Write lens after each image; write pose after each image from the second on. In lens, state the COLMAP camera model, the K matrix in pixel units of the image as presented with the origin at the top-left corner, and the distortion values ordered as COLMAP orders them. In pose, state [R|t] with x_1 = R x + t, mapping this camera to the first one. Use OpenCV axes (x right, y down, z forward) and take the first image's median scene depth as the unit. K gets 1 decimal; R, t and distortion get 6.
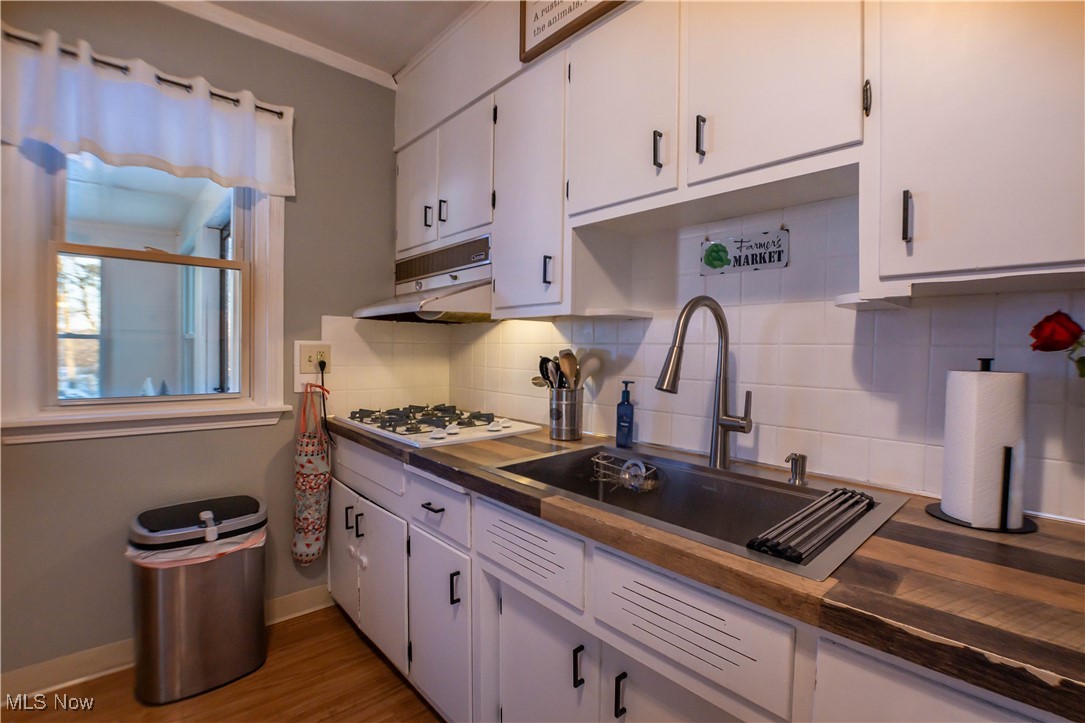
lens RADIAL K [[490.9, 0, 535.5], [0, 490.9, 360.9], [0, 0, 1]] dist [-0.037084, 0.001337]
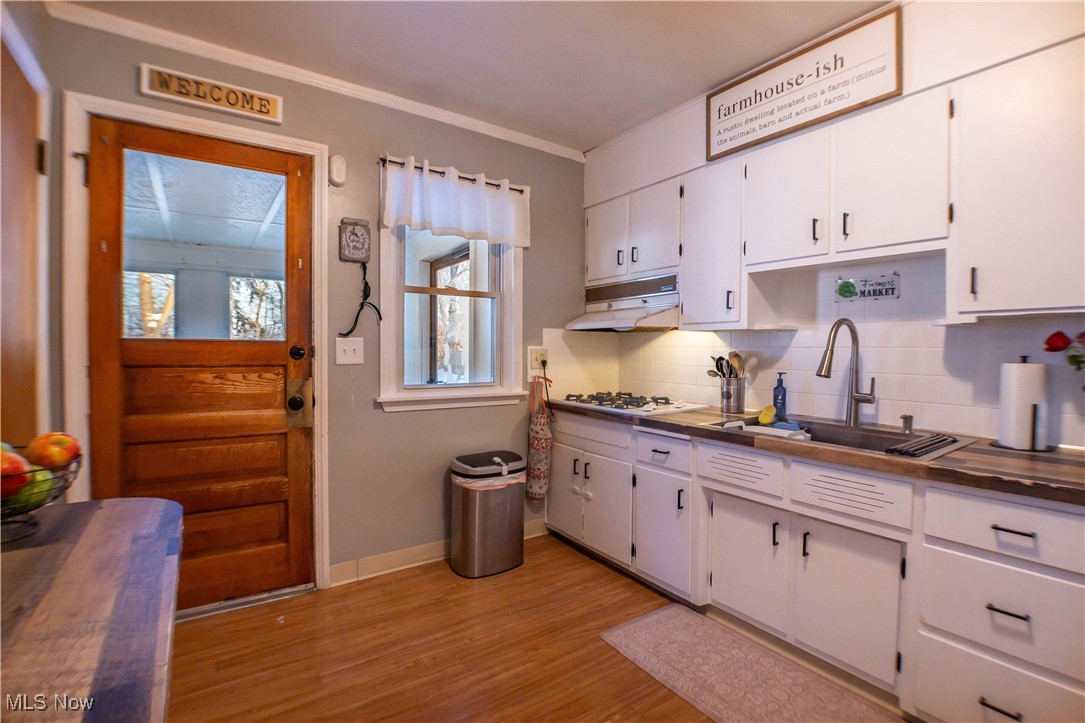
lens RADIAL K [[490.9, 0, 535.5], [0, 490.9, 360.9], [0, 0, 1]] dist [-0.037084, 0.001337]
pose [[0.991470, -0.003931, -0.130274, -0.378679], [0.003833, 0.999992, -0.001001, 0.004635], [0.130277, 0.000493, 0.991478, -0.592323]]
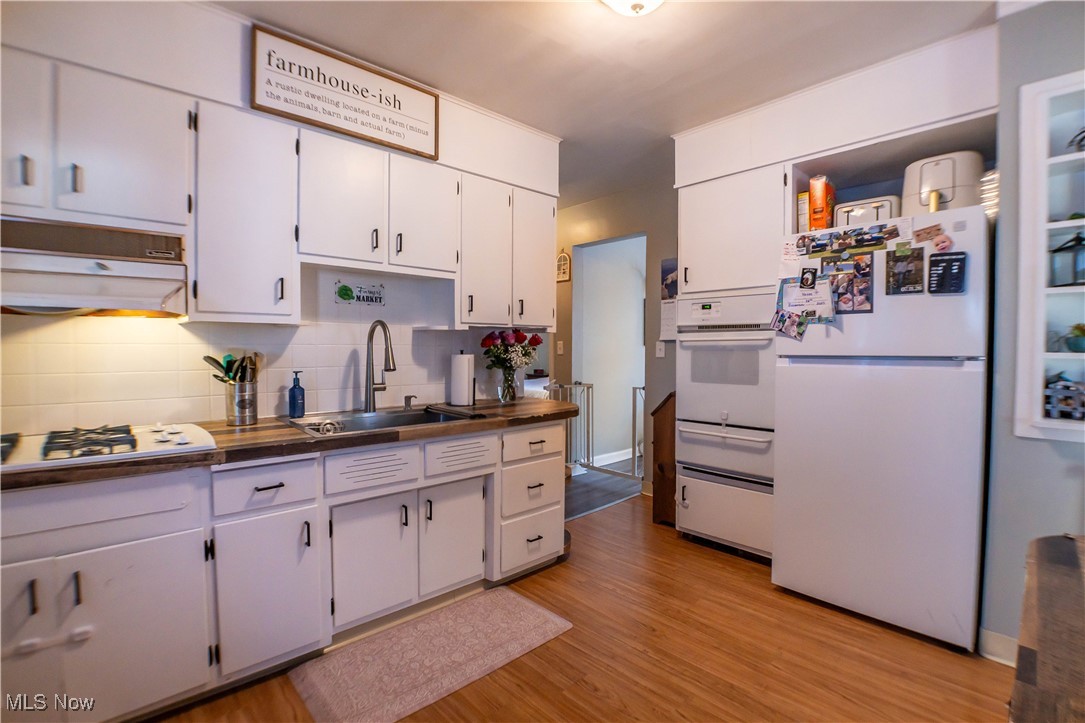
lens RADIAL K [[490.9, 0, 535.5], [0, 490.9, 360.9], [0, 0, 1]] dist [-0.037084, 0.001337]
pose [[-0.006754, -0.041872, 0.999100, -1.273451], [0.020874, 0.998899, 0.042005, -0.034492], [-0.999759, 0.021139, -0.005873, 0.338451]]
